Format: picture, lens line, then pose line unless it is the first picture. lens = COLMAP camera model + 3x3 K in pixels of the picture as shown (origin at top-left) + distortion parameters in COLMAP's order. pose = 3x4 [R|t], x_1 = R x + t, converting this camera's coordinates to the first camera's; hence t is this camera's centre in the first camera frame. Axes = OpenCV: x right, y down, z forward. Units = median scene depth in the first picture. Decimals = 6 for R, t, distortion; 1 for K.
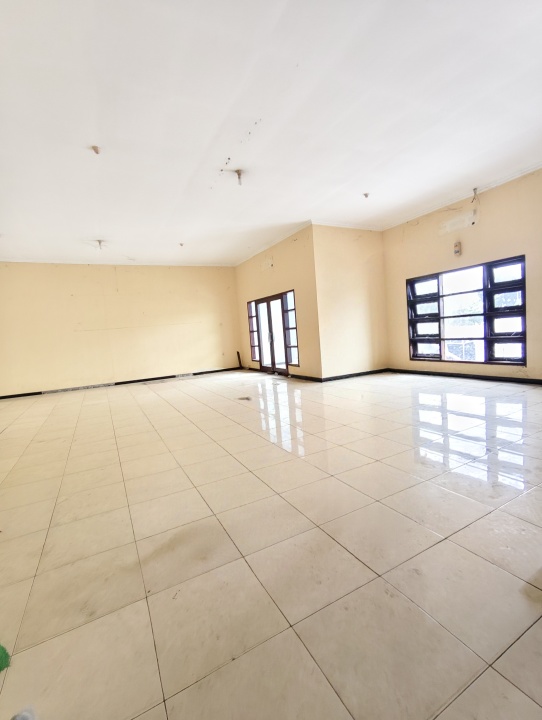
lens RADIAL K [[325.3, 0, 271.0], [0, 325.3, 360.0], [0, 0, 1]] dist [-0.000047, 0.000039]
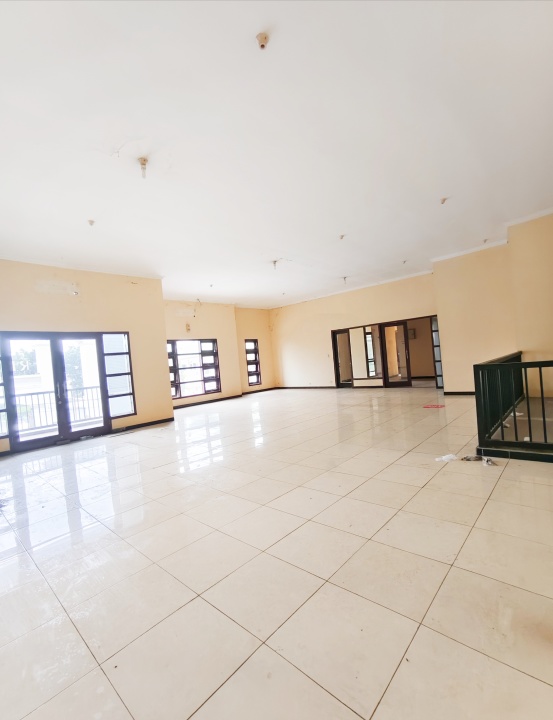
lens RADIAL K [[345.3, 0, 276.5], [0, 345.3, 360.0], [0, 0, 1]] dist [-0.000802, -0.000092]
pose [[-0.293096, 0.099341, 0.950908, -0.956841], [0.196984, 0.979523, -0.041614, -0.012883], [-0.935570, 0.175117, -0.306662, 0.892060]]
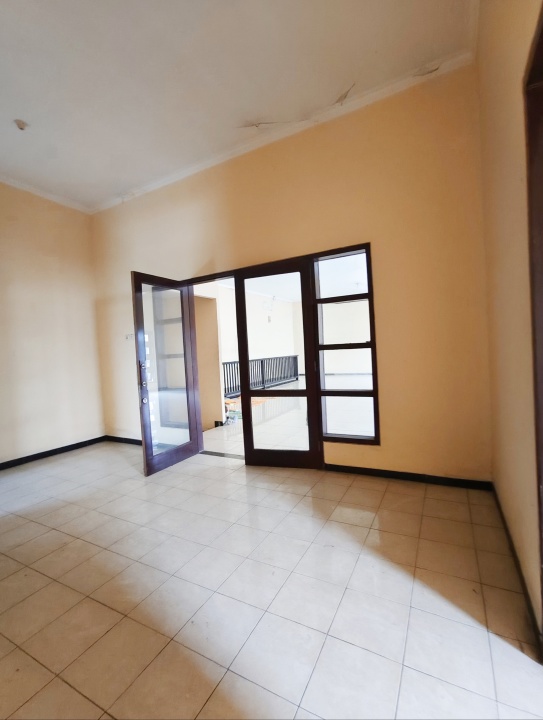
lens RADIAL K [[325.3, 0, 271.5], [0, 325.3, 360.0], [0, 0, 1]] dist [-0.000047, 0.000039]
pose [[0.831233, 0.020878, 0.555532, -0.224202], [0.032486, 0.995763, -0.086030, -0.050671], [-0.554975, 0.089558, 0.827032, 0.737136]]
